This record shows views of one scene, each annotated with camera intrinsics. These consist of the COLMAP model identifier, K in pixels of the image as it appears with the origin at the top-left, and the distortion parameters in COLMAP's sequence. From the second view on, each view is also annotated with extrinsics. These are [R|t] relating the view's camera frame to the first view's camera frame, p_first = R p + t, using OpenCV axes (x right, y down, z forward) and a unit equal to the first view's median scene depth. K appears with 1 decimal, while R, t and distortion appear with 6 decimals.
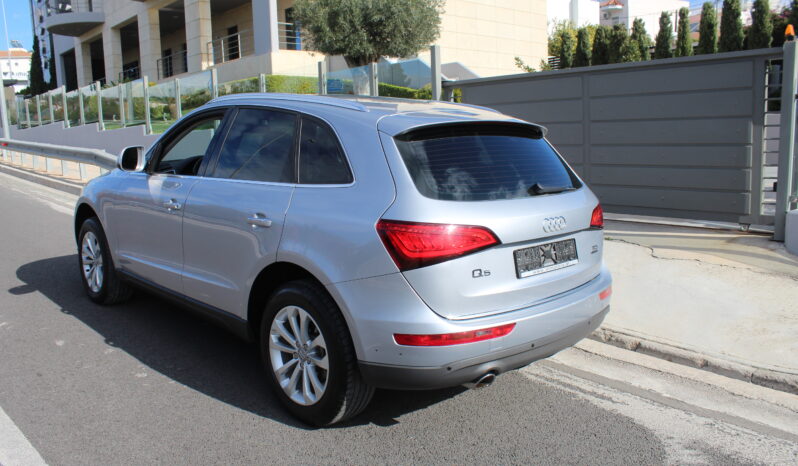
lens RADIAL K [[664.6, 0, 399.0], [0, 664.6, 233.0], [0, 0, 1]] dist [-0.169132, 0.148672]
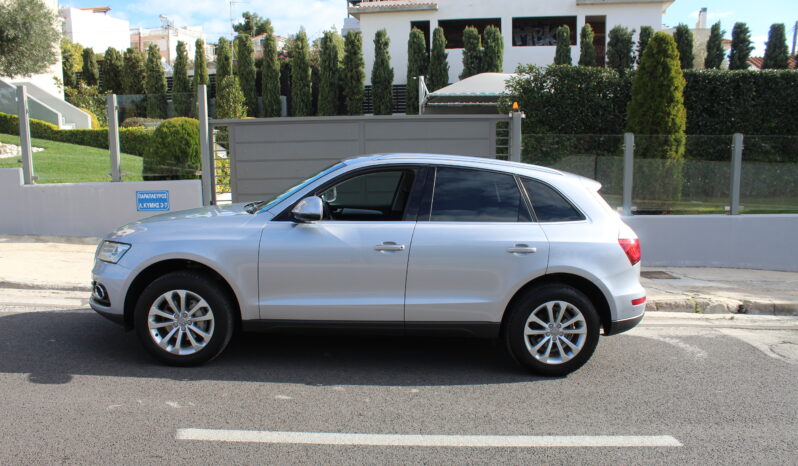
lens RADIAL K [[664.6, 0, 399.0], [0, 664.6, 233.0], [0, 0, 1]] dist [-0.169132, 0.148672]
pose [[0.662350, -0.083606, 0.744515, -0.204248], [0.099908, 0.994735, 0.022823, -0.015801], [-0.742503, 0.059266, 0.667215, 0.031337]]
